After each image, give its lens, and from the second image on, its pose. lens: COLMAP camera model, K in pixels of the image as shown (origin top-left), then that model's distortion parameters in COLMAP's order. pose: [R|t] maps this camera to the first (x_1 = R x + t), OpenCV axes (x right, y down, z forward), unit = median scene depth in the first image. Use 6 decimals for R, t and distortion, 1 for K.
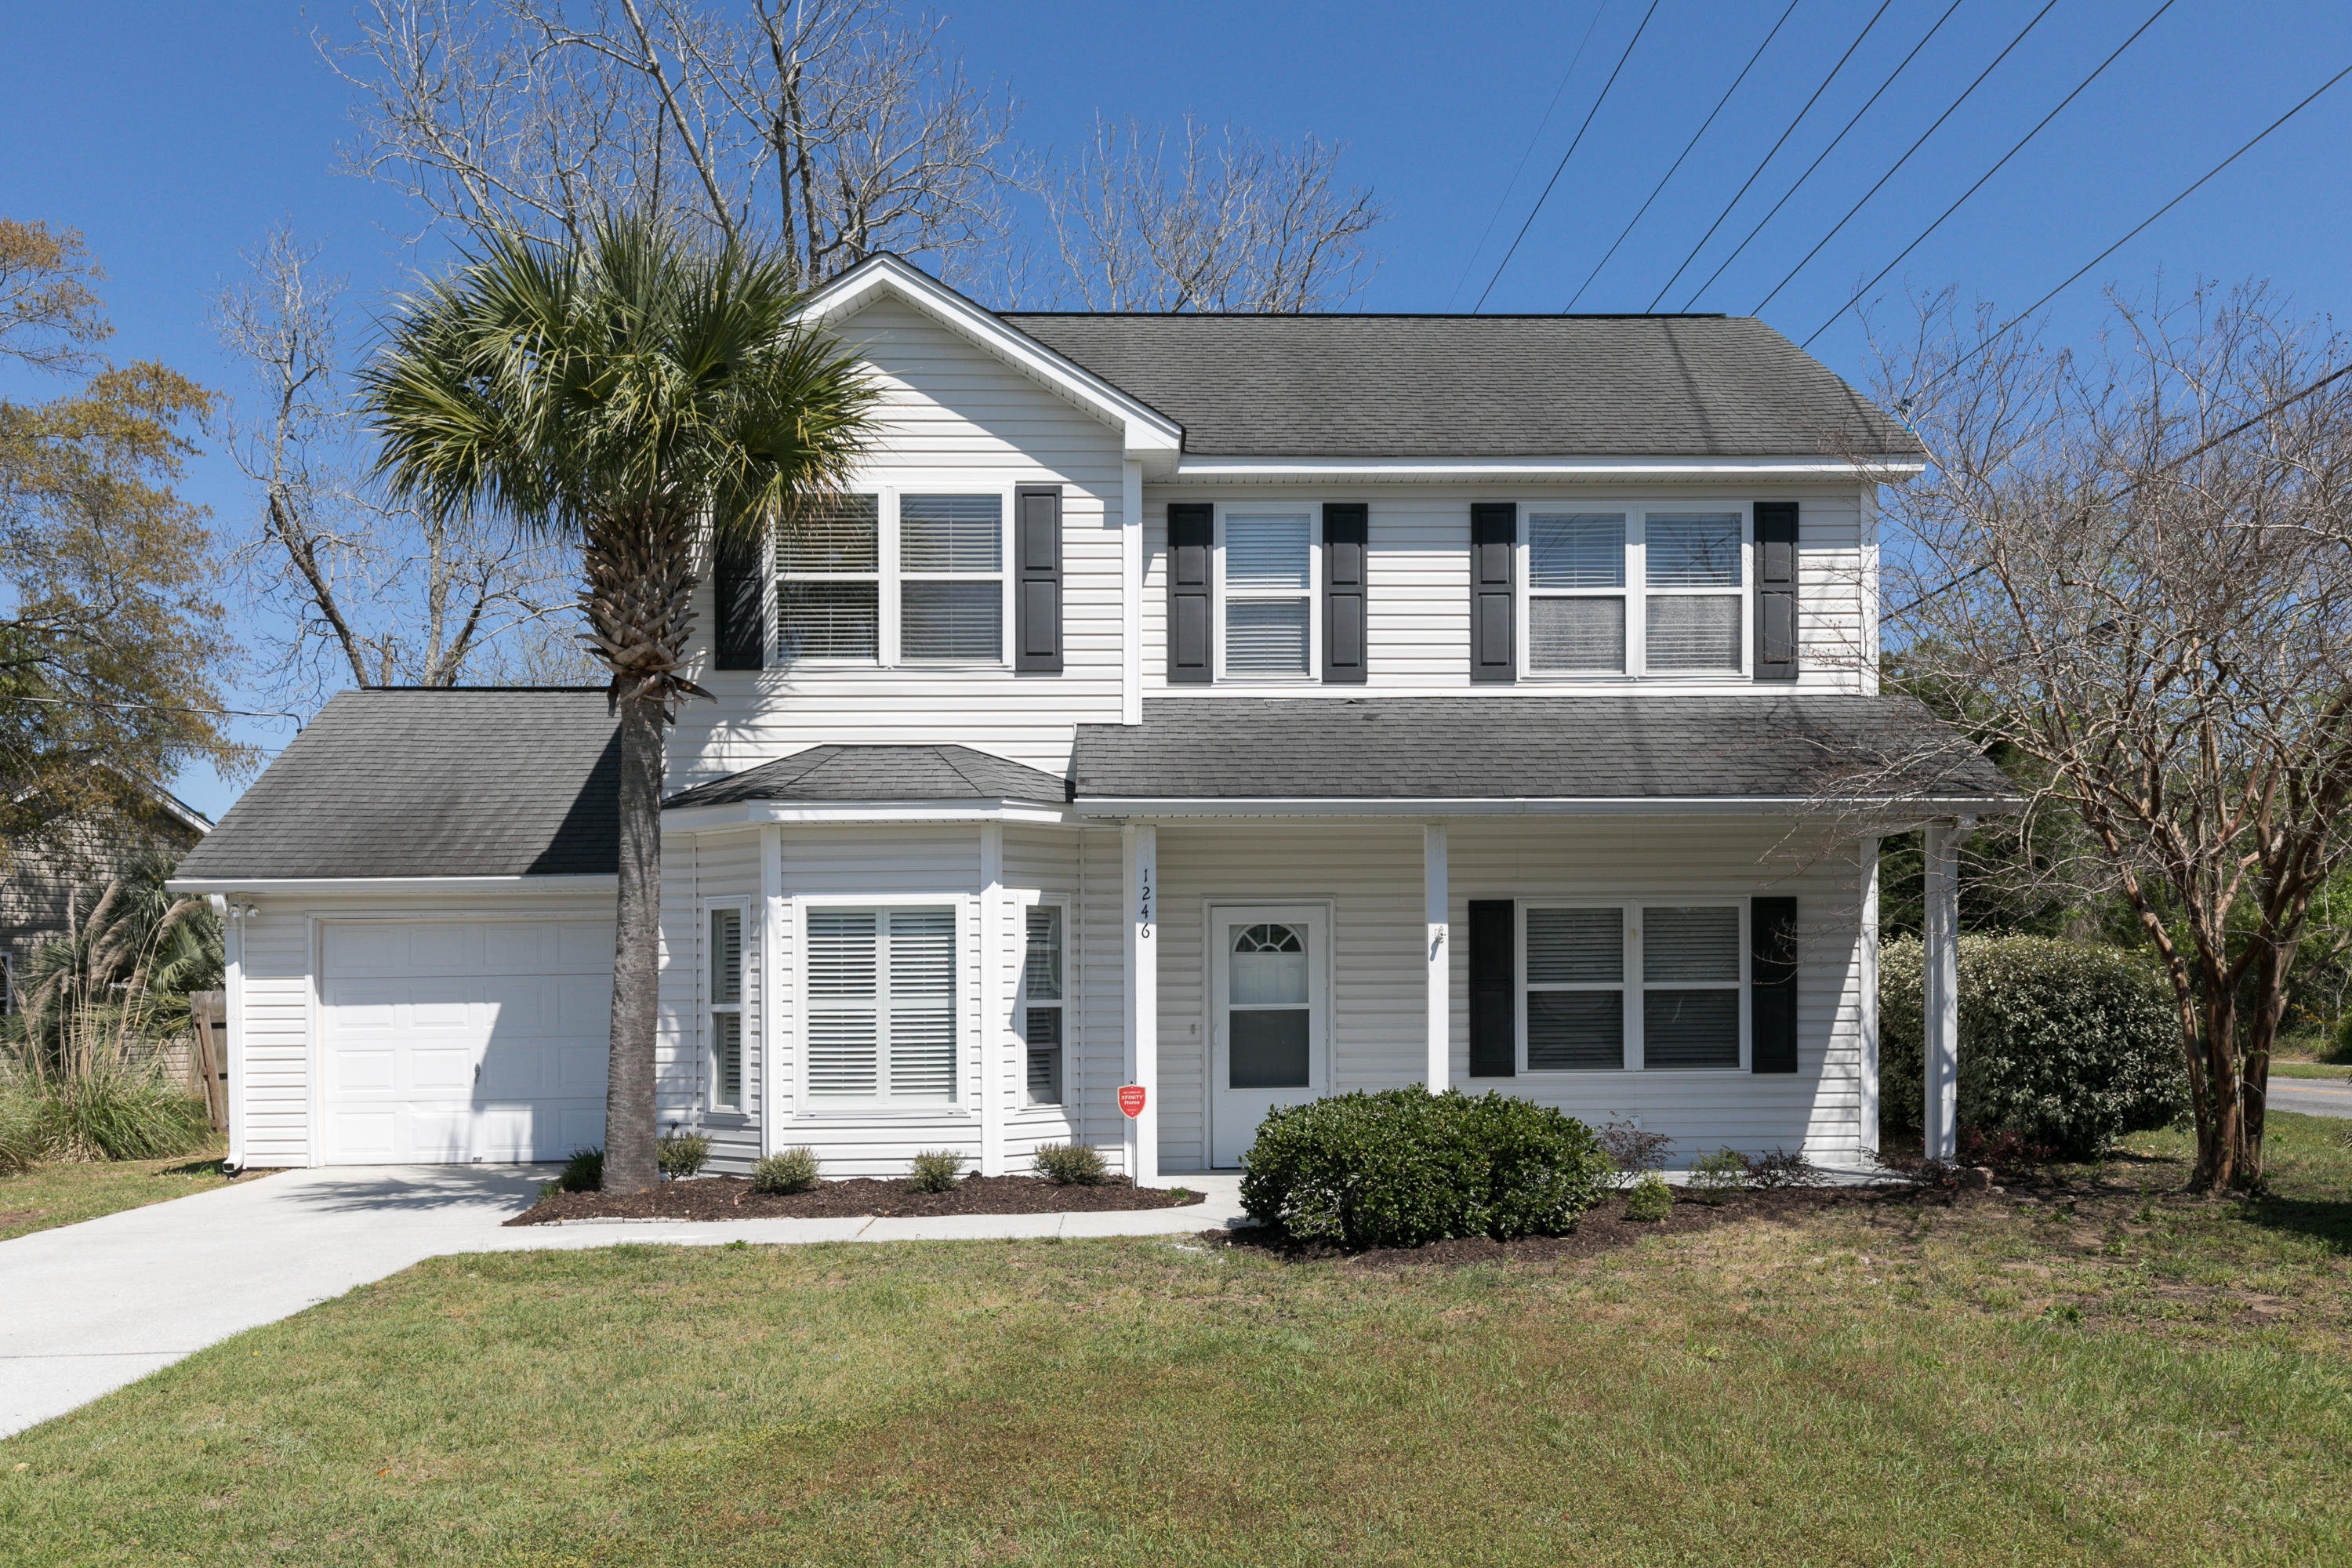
lens RADIAL K [[2002.7, 0, 1176.0], [0, 2002.7, 869.0], [0, 0, 1]] dist [0.003843, 0.000574]
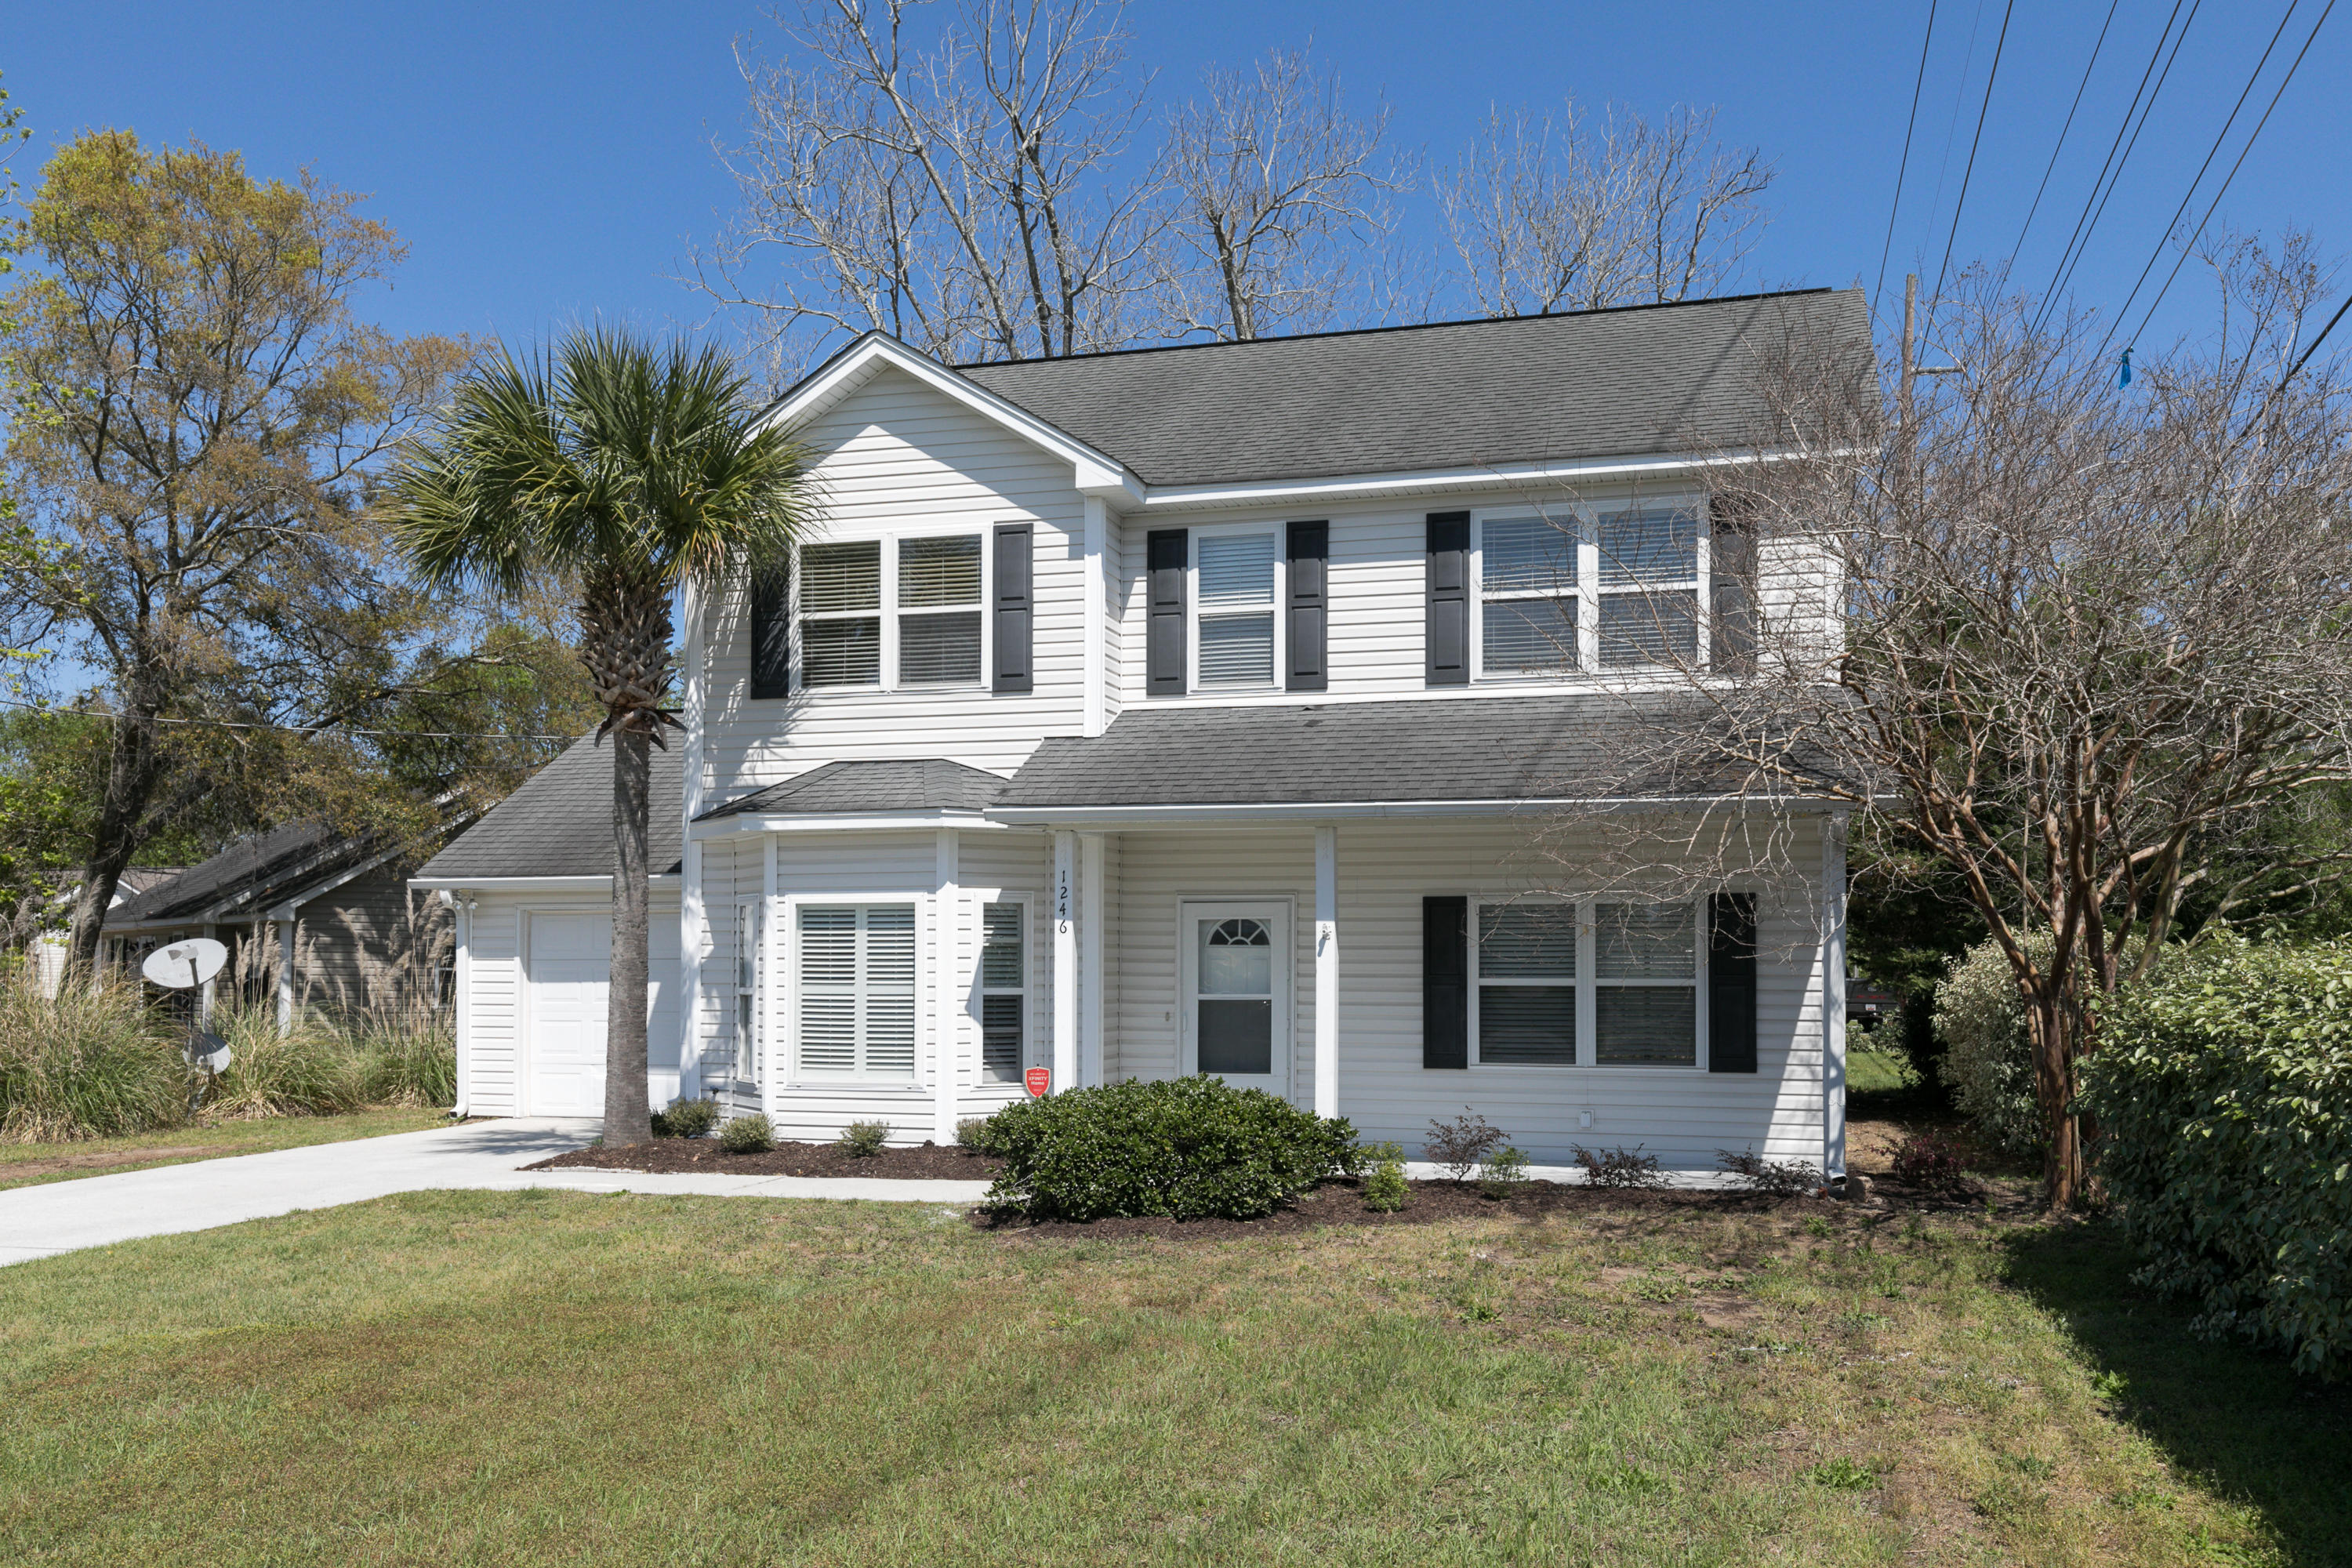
lens RADIAL K [[2012.6, 0, 1176.0], [0, 2012.6, 784.0], [0, 0, 1]] dist [-0.002367, -0.000650]
pose [[0.948169, -0.017298, -0.317296, 0.356204], [0.008289, 0.999524, -0.029722, -0.012707], [0.317659, 0.025551, 0.947861, -0.026612]]
